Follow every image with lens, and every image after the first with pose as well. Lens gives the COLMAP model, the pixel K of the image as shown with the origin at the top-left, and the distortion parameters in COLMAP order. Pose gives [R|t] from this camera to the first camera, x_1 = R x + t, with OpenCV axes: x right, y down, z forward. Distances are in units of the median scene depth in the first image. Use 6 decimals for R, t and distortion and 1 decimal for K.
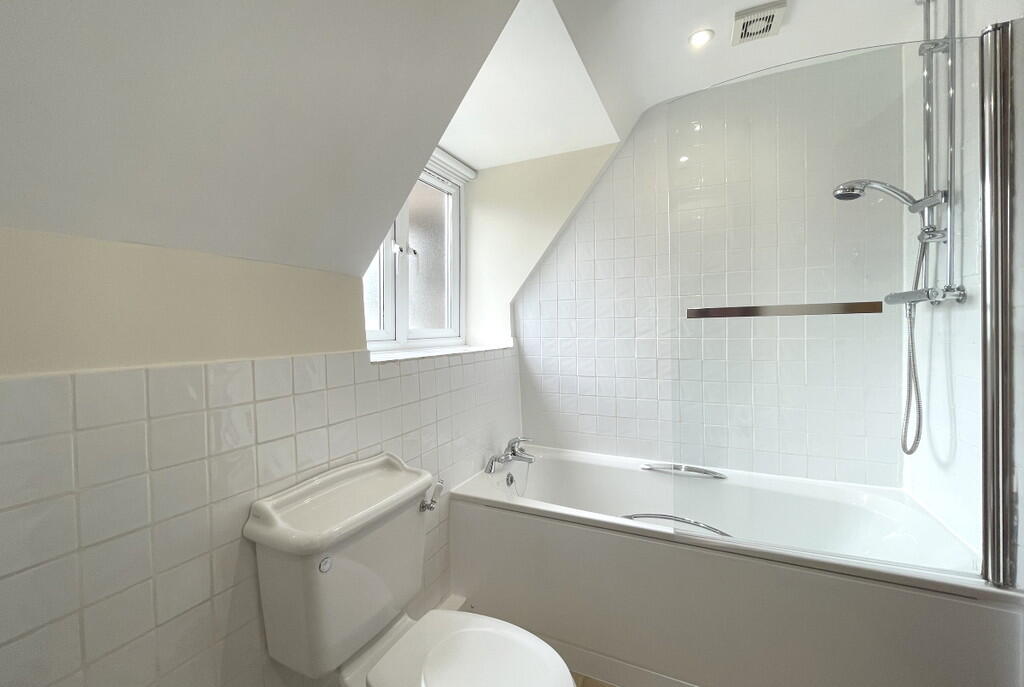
lens RADIAL K [[415.2, 0, 513.9], [0, 415.2, 337.2], [0, 0, 1]] dist [0.003138, -0.000310]
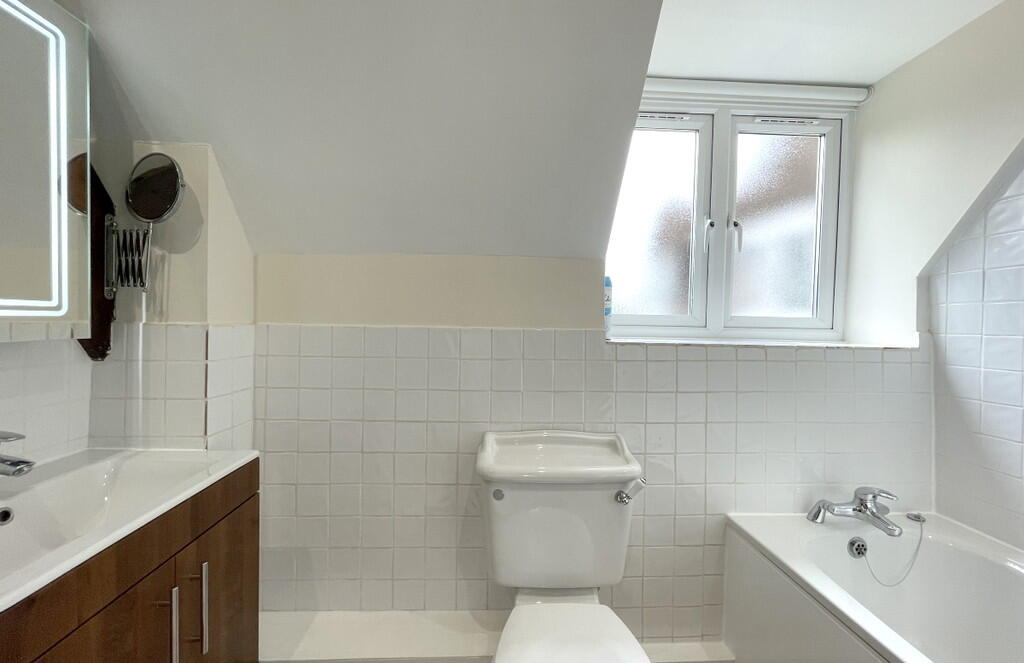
lens RADIAL K [[417.0, 0, 509.2], [0, 417.0, 328.8], [0, 0, 1]] dist [0.001075, 0.001353]
pose [[0.466862, 0.038212, -0.883504, 0.311810], [-0.046359, 0.998750, 0.018700, 0.013651], [0.883114, 0.032228, 0.468050, 0.208560]]
